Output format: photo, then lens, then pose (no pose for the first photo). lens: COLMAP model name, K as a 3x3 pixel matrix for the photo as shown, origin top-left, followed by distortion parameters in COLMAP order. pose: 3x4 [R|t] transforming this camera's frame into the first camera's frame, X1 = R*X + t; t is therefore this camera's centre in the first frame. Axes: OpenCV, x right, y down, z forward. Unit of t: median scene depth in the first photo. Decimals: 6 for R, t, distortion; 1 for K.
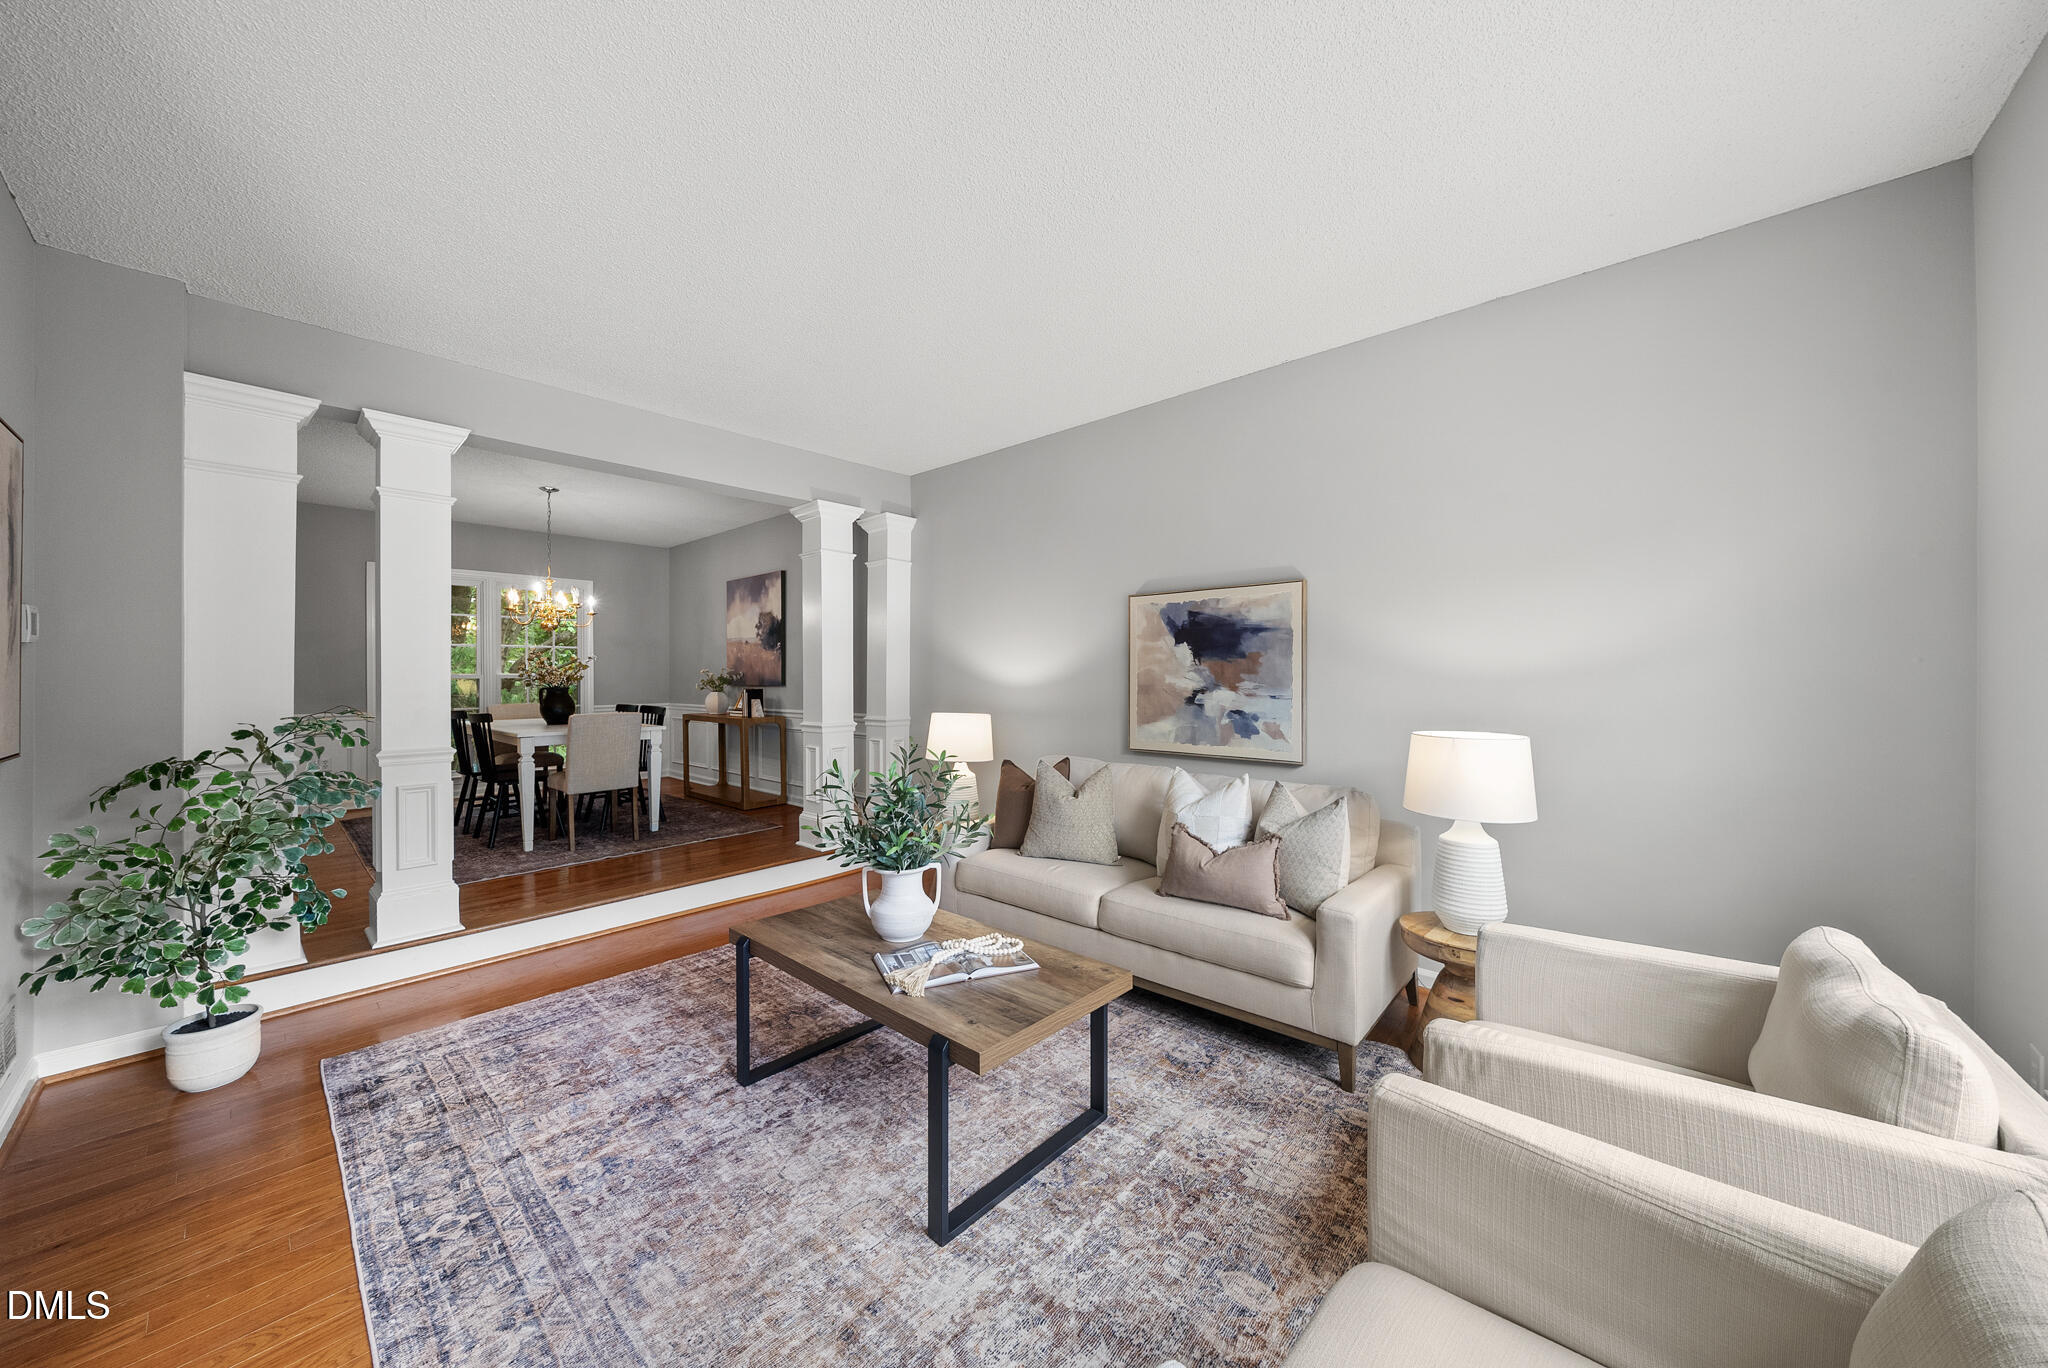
lens RADIAL K [[702.9, 0, 1024.7], [0, 702.9, 679.4], [0, 0, 1]] dist [-0.007427, -0.000014]
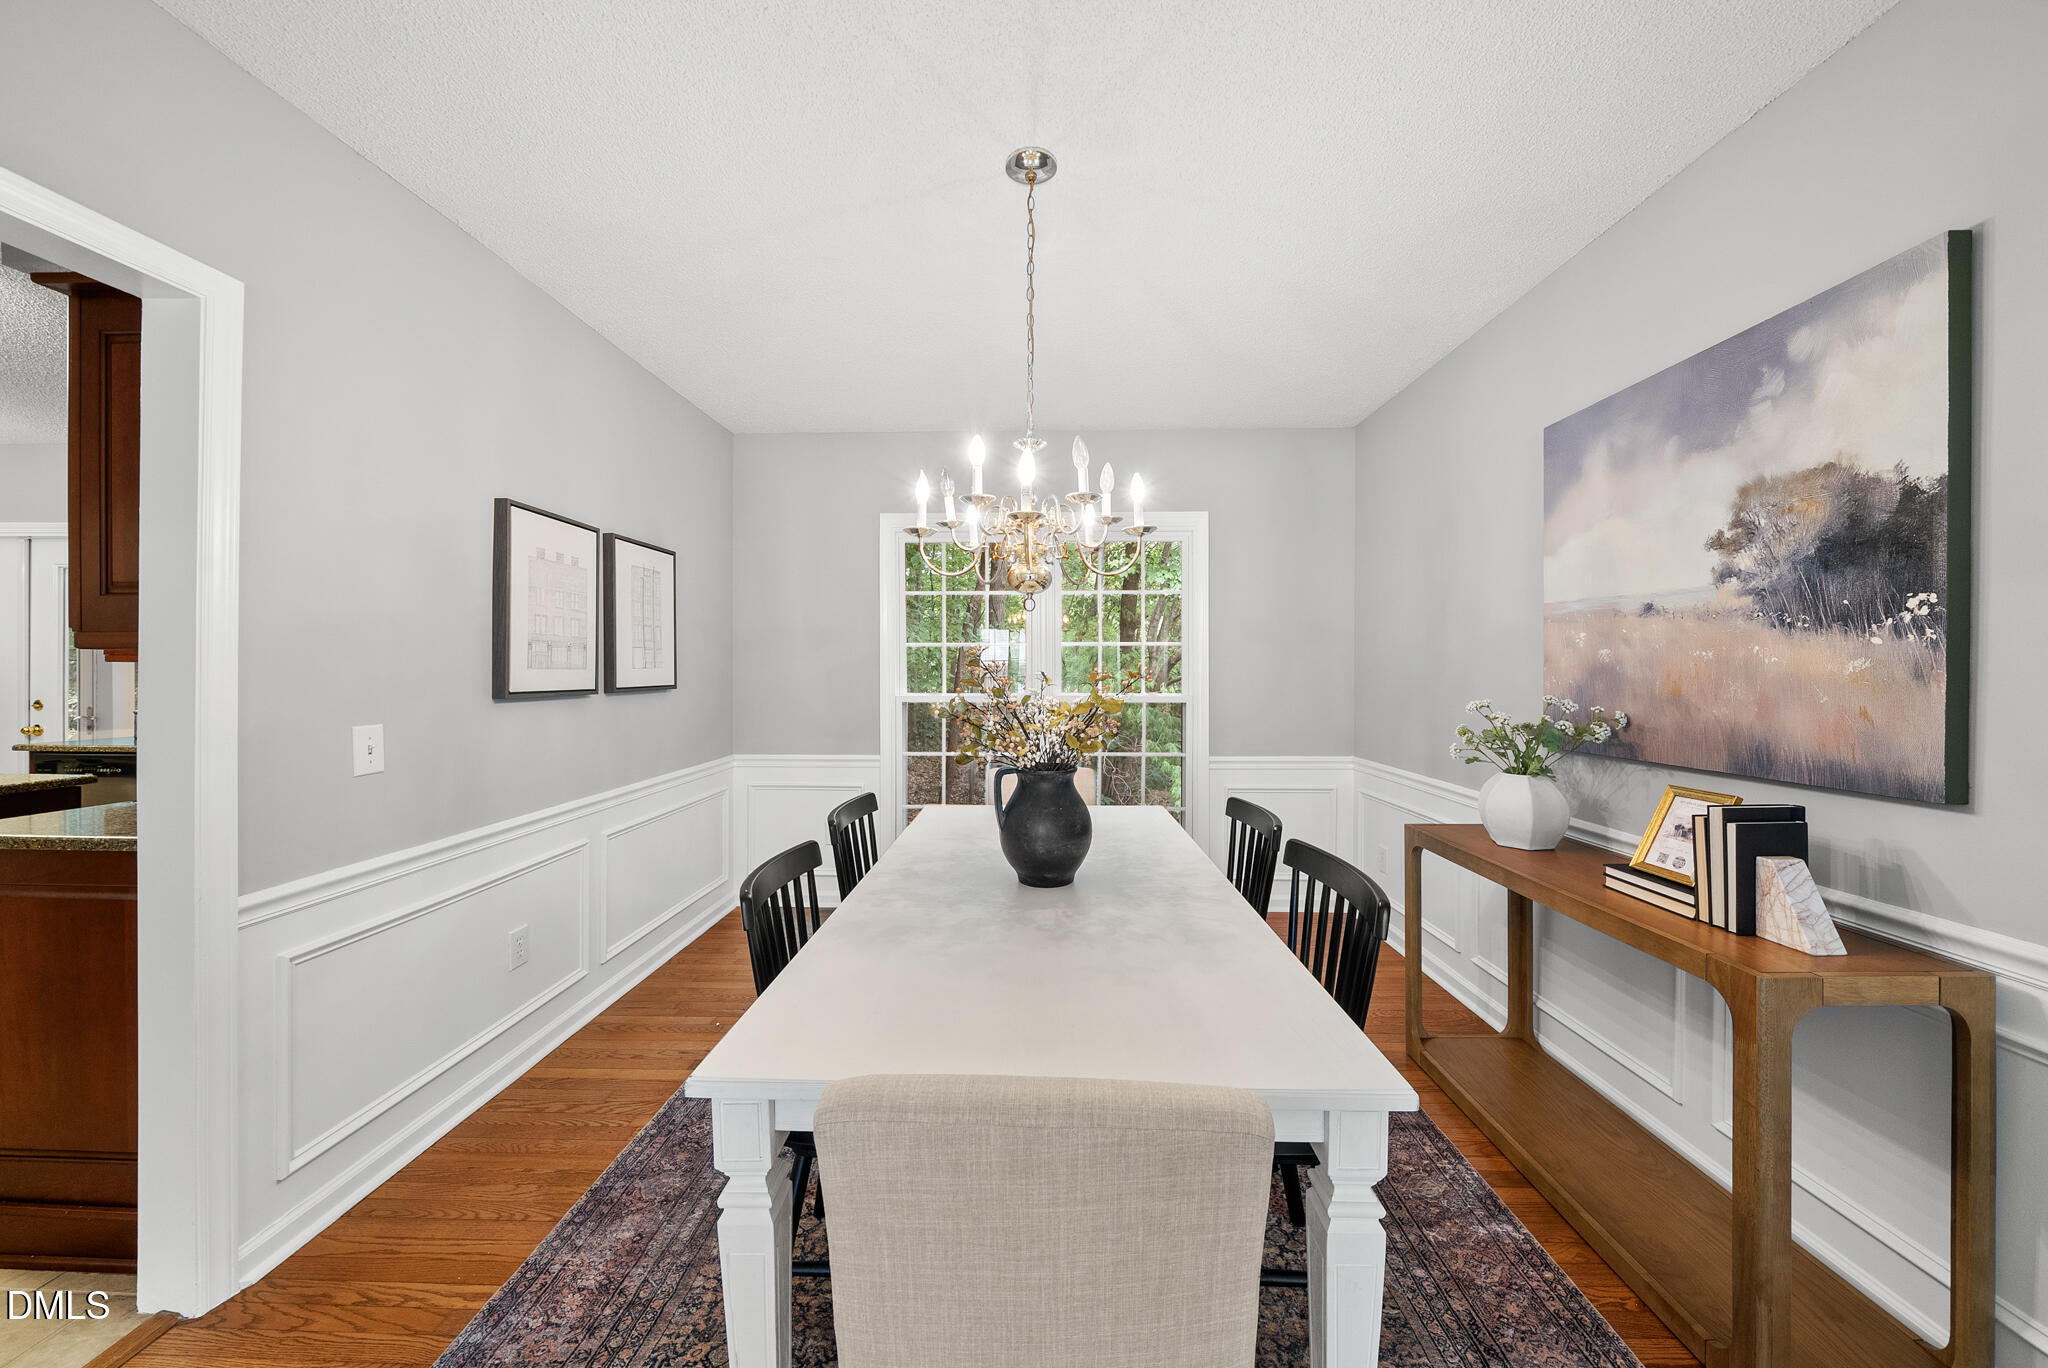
lens RADIAL K [[702.9, 0, 1032.6], [0, 702.9, 671.0], [0, 0, 1]] dist [-0.007427, -0.000014]
pose [[0.646300, 0.005149, -0.763066, -0.633492], [-0.005862, 0.999981, 0.001783, -0.049867], [0.763061, 0.003320, 0.646318, 1.171034]]
